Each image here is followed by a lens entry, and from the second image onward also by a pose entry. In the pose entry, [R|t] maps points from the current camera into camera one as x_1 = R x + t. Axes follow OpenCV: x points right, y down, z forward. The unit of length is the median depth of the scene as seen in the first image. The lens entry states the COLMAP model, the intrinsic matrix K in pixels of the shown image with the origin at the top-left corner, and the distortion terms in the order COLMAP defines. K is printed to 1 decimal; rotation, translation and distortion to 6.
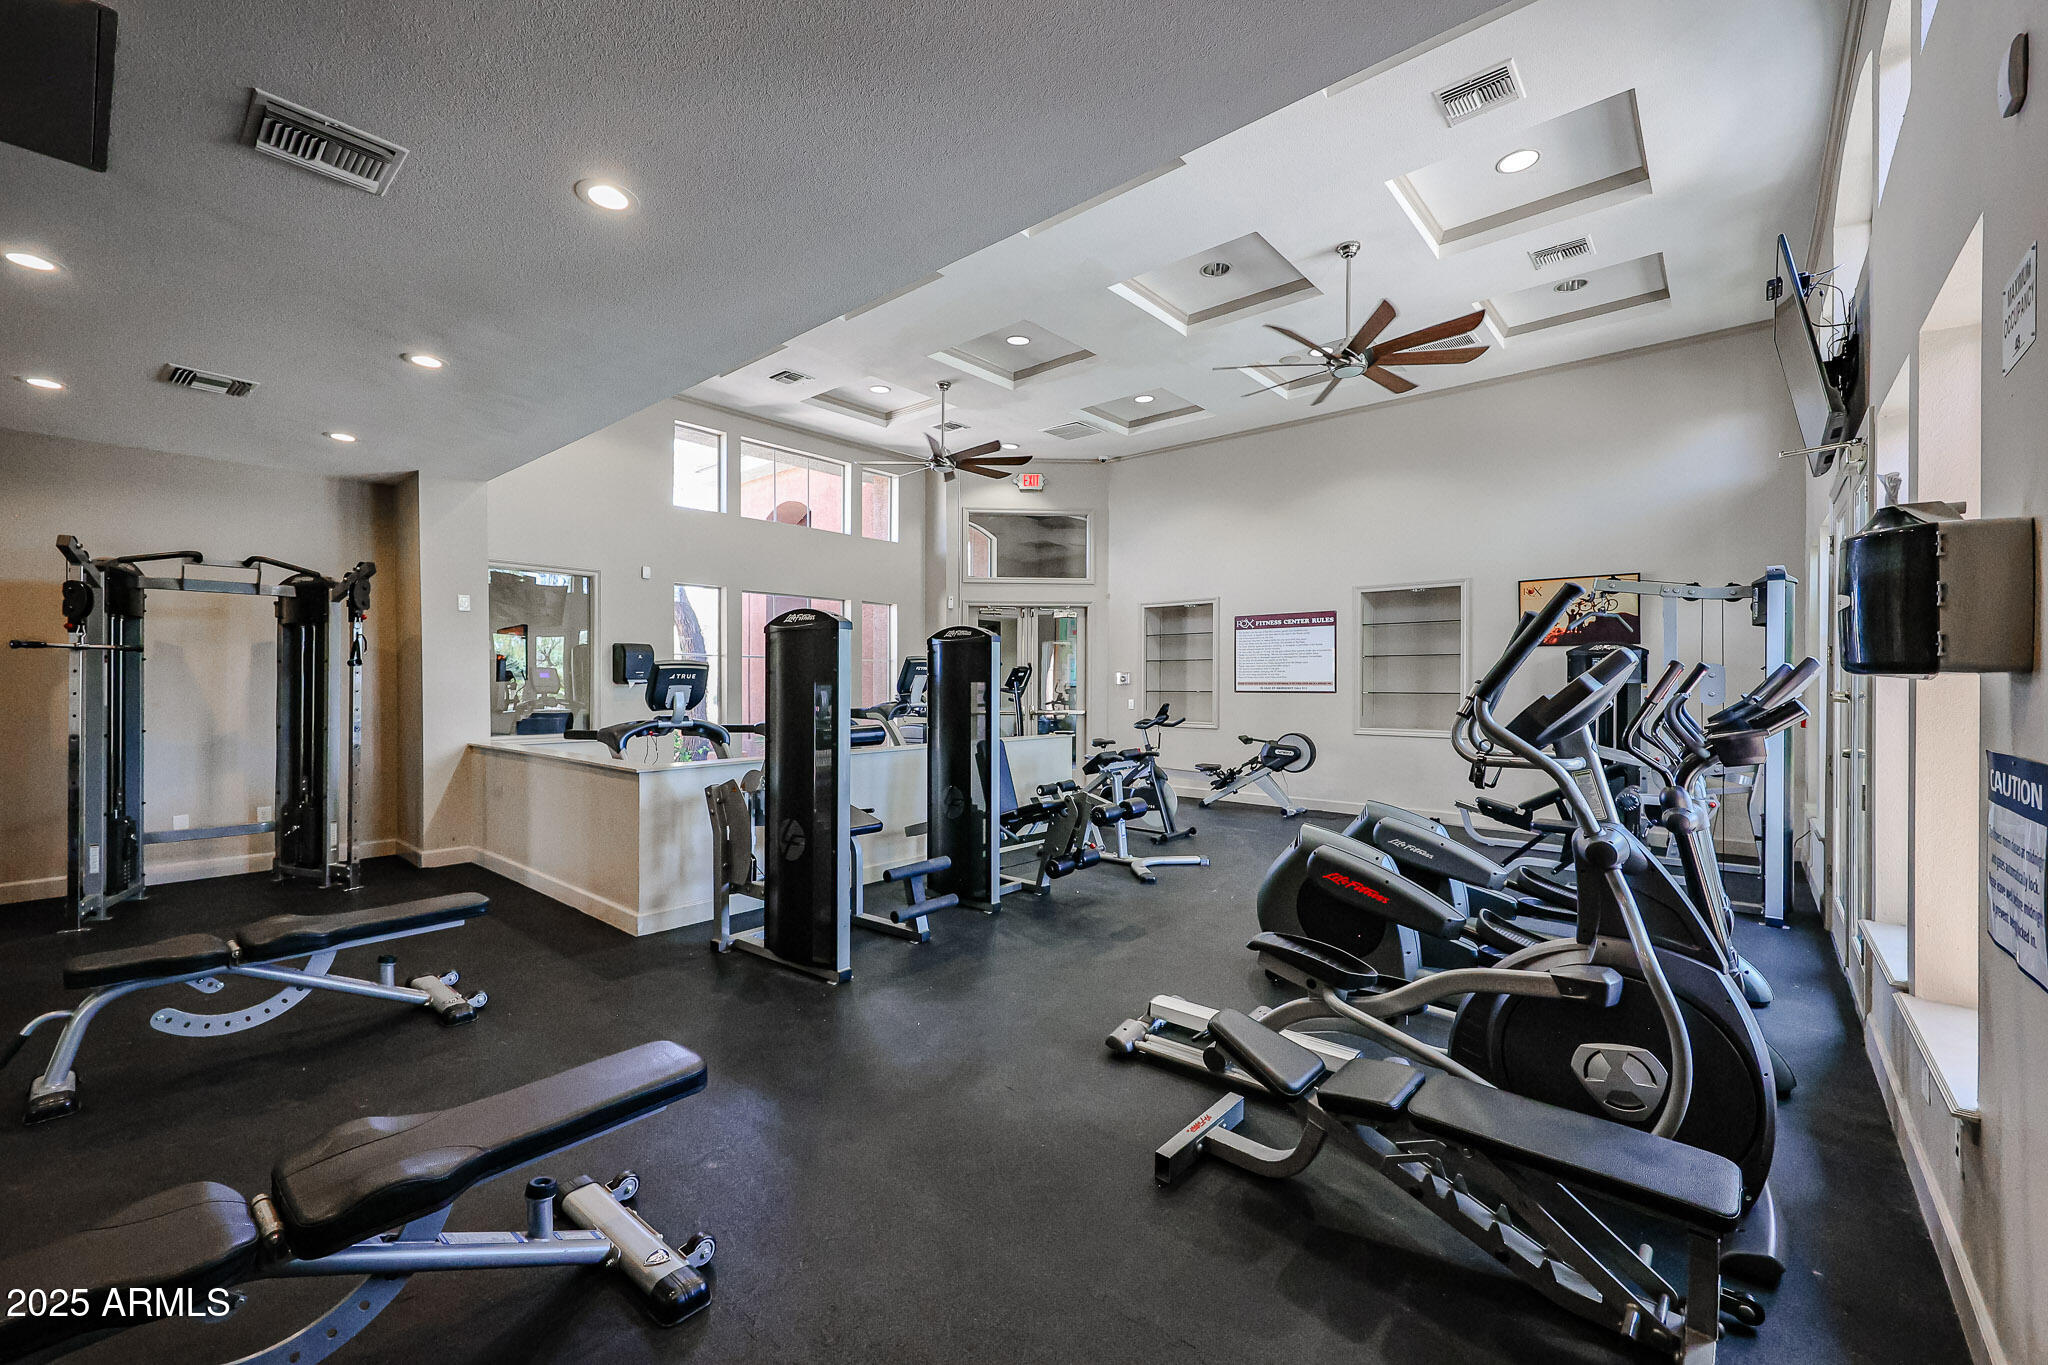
lens RADIAL K [[828.7, 0, 1018.4], [0, 828.7, 679.4], [0, 0, 1]] dist [0.000114, 0.000046]
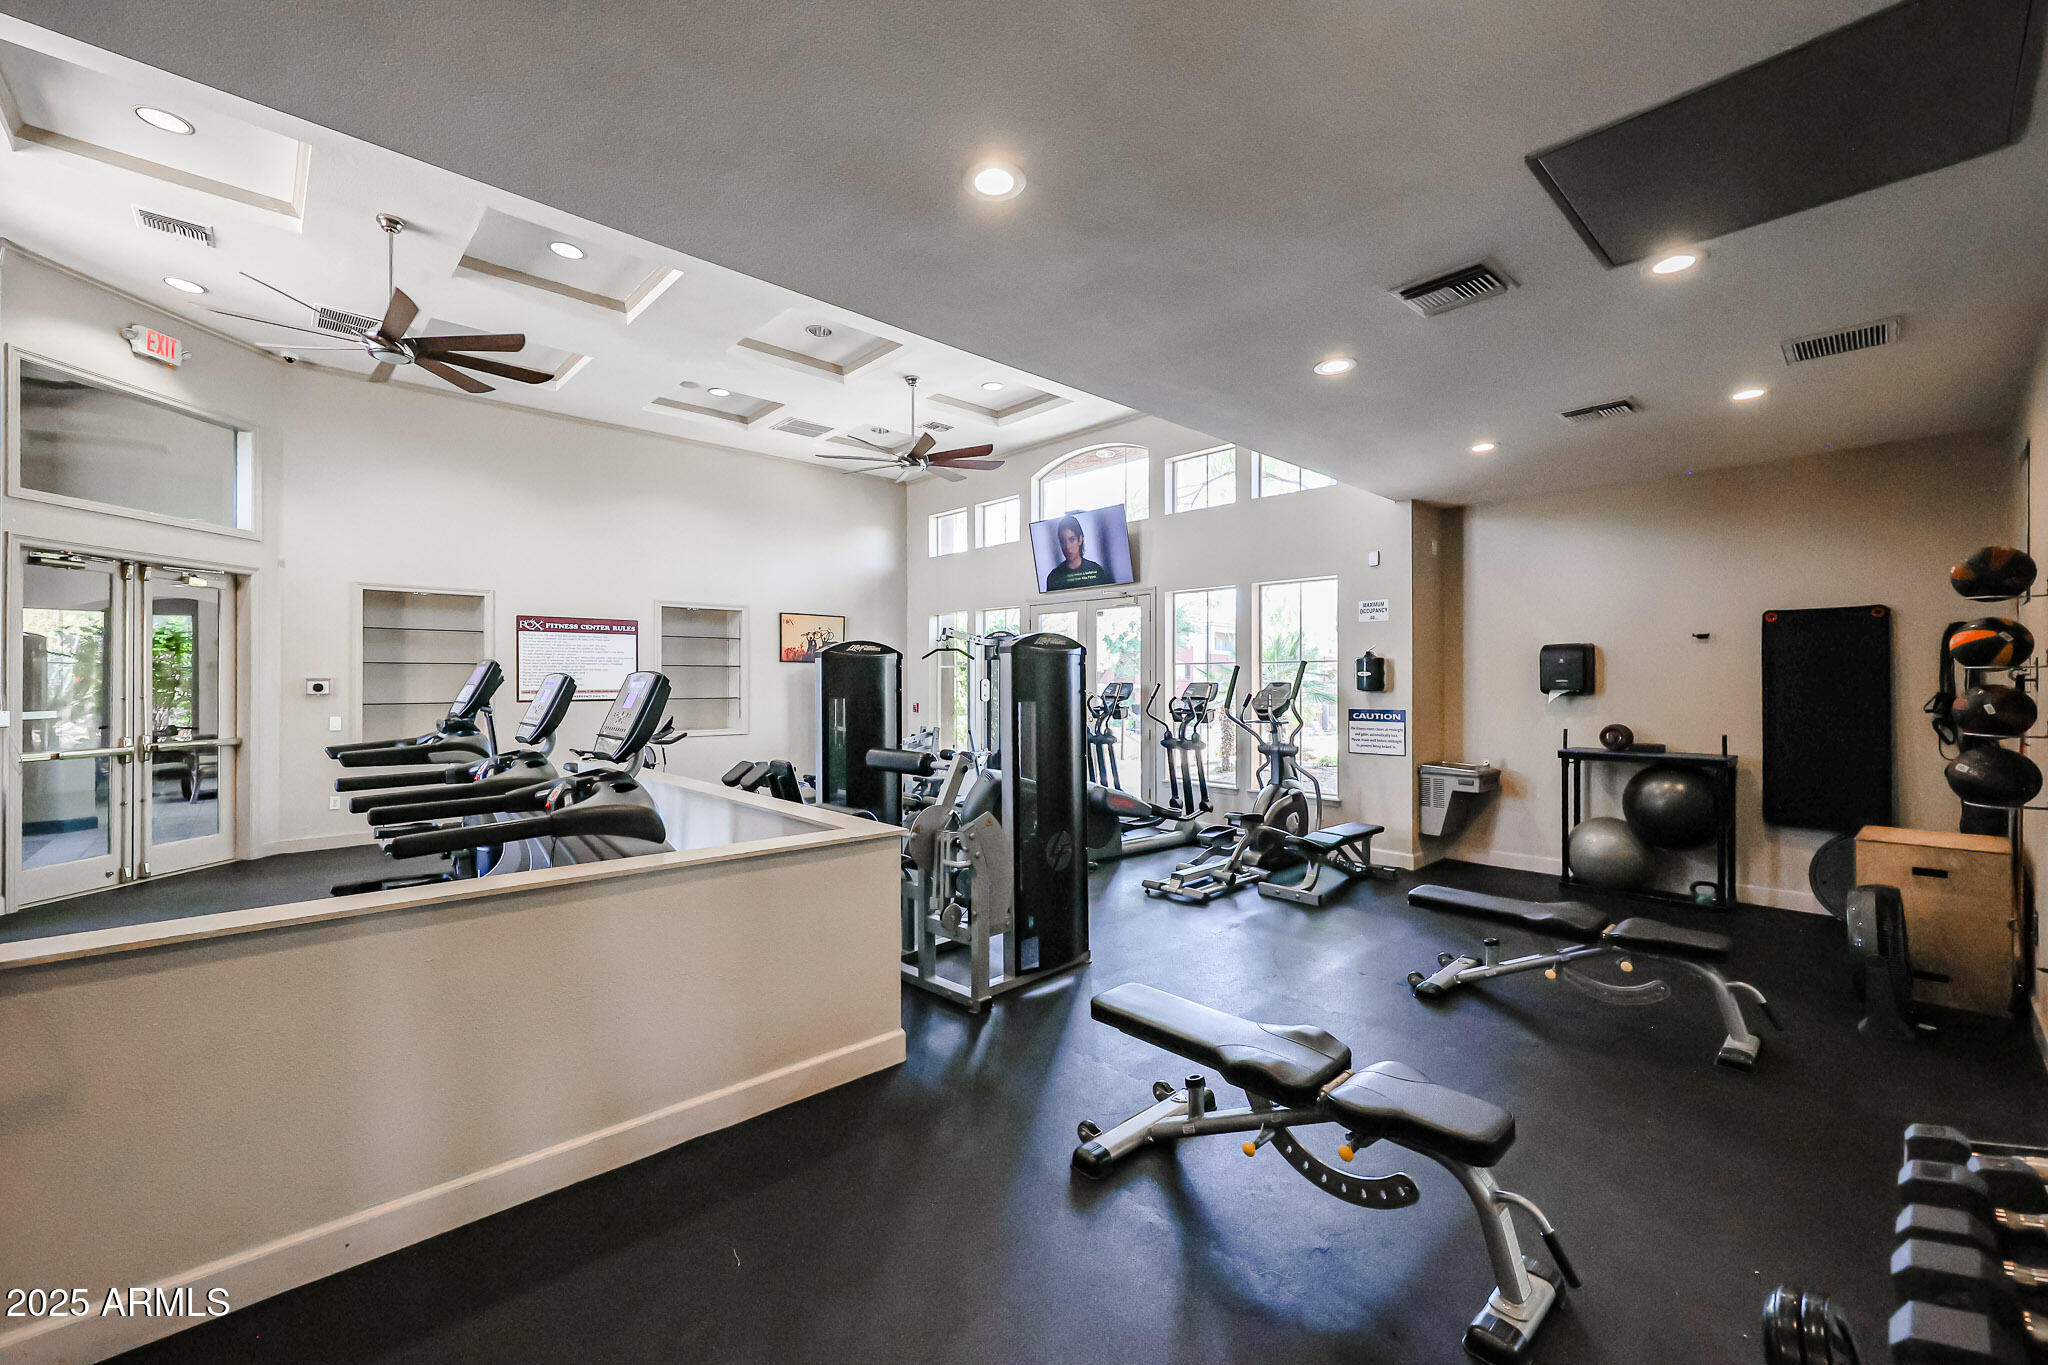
lens RADIAL K [[828.7, 0, 1018.6], [0, 828.7, 683.3], [0, 0, 1]] dist [0.000114, 0.000046]
pose [[0.102263, -0.004758, 0.994746, -0.585030], [-0.003378, 0.999981, 0.005130, -0.011201], [-0.994752, -0.003885, 0.102245, 0.407824]]
